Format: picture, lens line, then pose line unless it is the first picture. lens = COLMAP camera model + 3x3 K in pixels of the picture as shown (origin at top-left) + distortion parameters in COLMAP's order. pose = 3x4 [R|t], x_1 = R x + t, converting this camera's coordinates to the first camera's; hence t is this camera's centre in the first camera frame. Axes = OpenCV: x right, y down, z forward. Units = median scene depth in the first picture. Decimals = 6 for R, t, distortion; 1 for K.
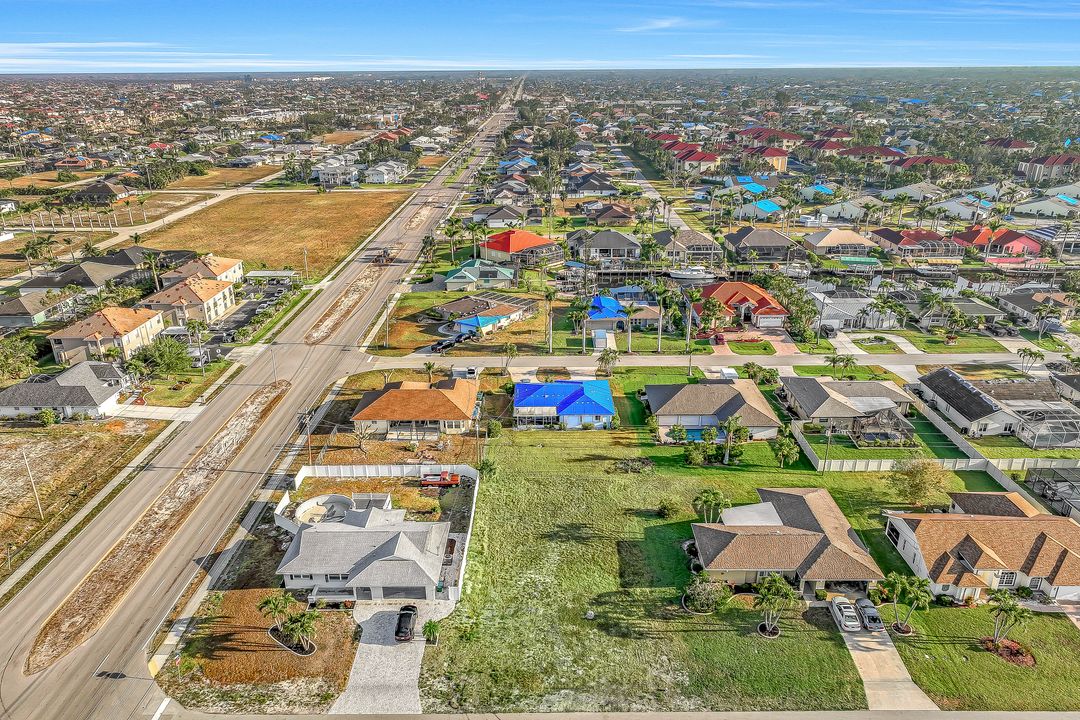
lens RADIAL K [[768.6, 0, 540.7], [0, 768.6, 381.4], [0, 0, 1]] dist [0.007654, 0.005729]
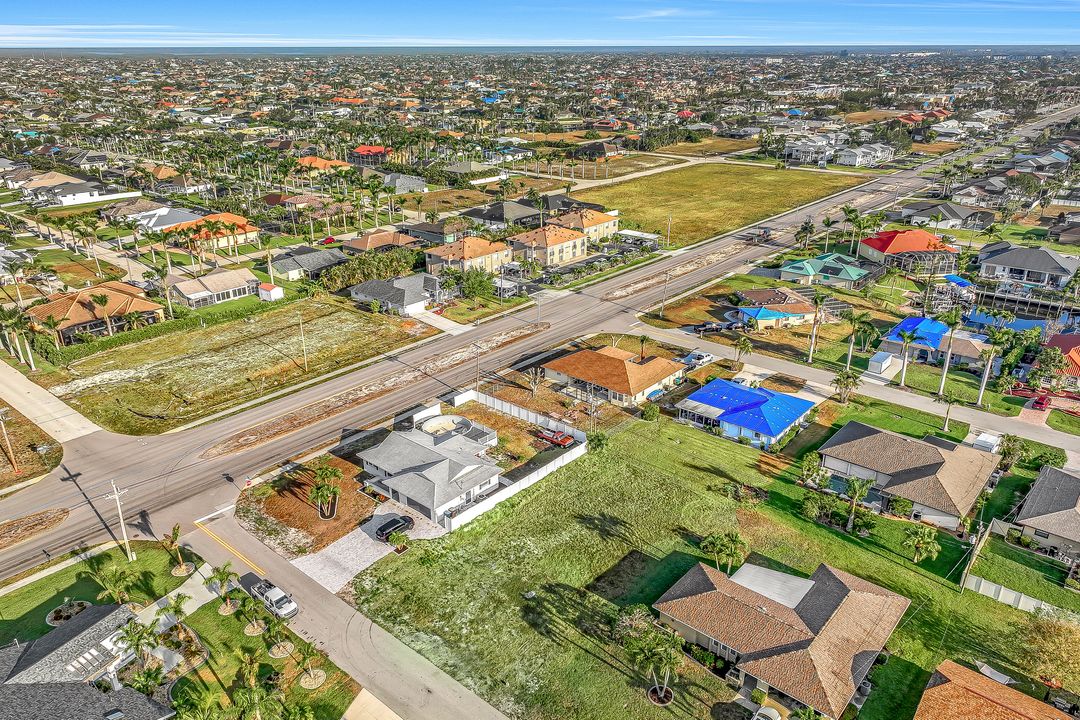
lens RADIAL K [[763.8, 0, 540.0], [0, 763.8, 360.0], [0, 0, 1]] dist [0.007299, 0.002348]
pose [[0.761557, 0.251377, -0.597361, 0.399528], [-0.247707, 0.964633, 0.090136, -0.055804], [0.598892, 0.079327, 0.796891, 0.131542]]
